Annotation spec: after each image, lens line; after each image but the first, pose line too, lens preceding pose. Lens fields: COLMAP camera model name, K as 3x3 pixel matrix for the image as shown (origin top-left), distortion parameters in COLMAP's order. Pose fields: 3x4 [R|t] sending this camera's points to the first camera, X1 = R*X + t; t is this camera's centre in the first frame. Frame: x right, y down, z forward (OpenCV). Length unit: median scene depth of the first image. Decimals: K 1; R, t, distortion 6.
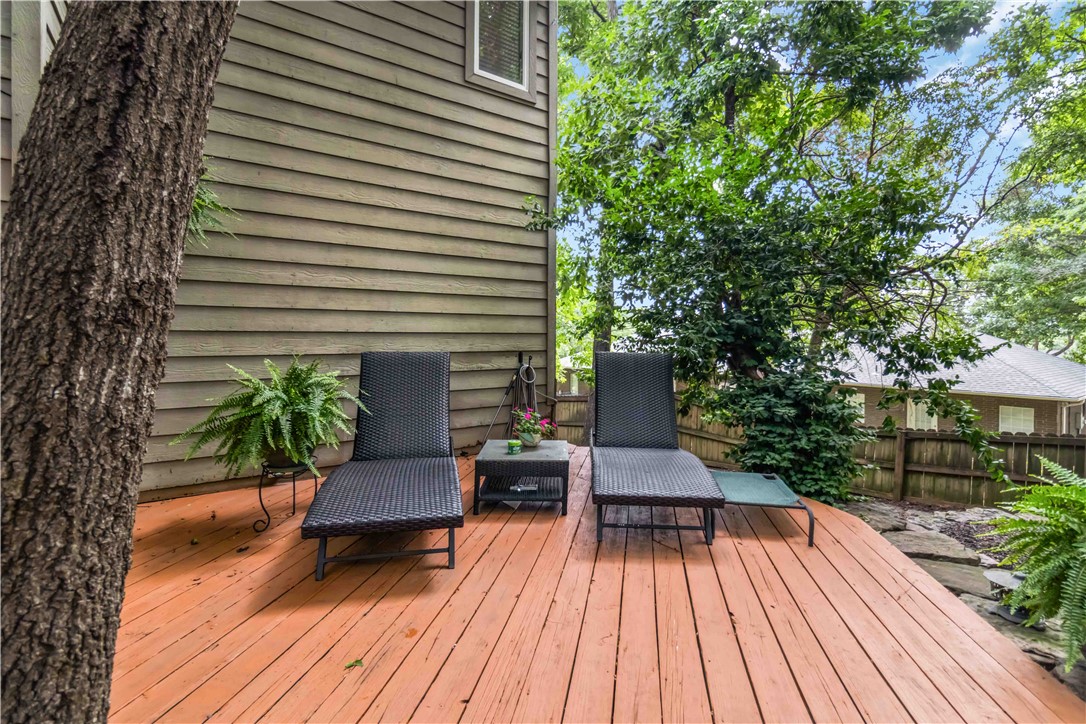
lens RADIAL K [[505.6, 0, 549.5], [0, 505.6, 344.2], [0, 0, 1]] dist [0.002973, 0.000261]
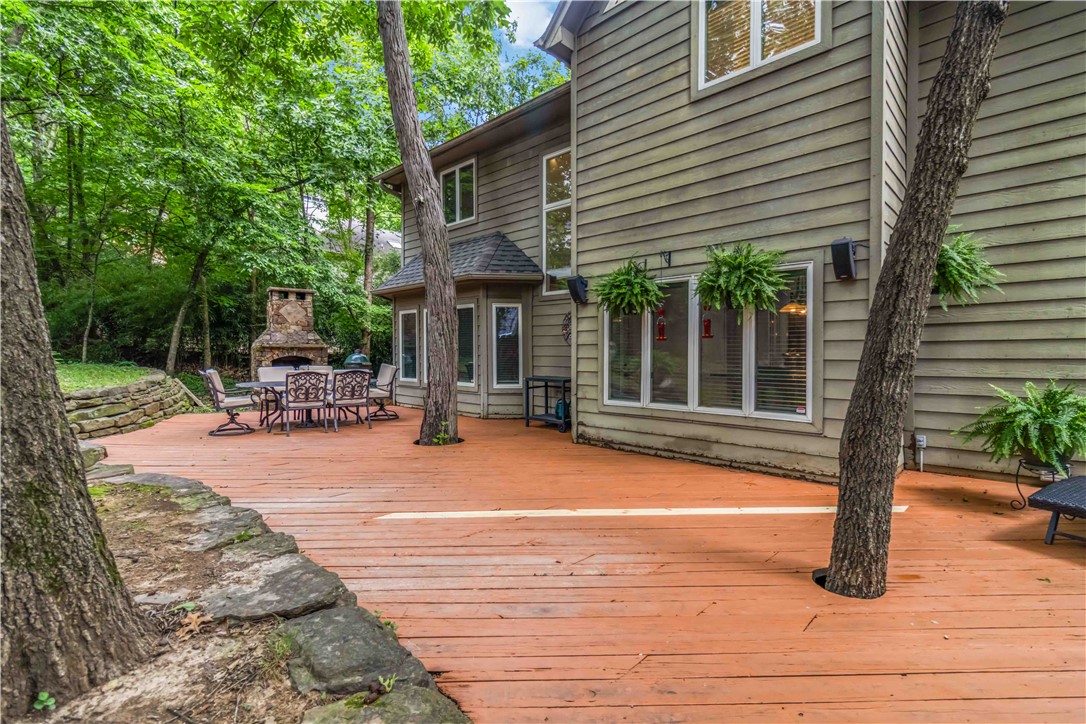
lens RADIAL K [[505.6, 0, 545.8], [0, 505.6, 362.9], [0, 0, 1]] dist [0.002973, 0.000261]
pose [[0.185539, 0.005835, -0.982620, 0.561821], [-0.002421, 0.999982, 0.005481, -0.027065], [0.982634, 0.001362, 0.185550, -0.523883]]
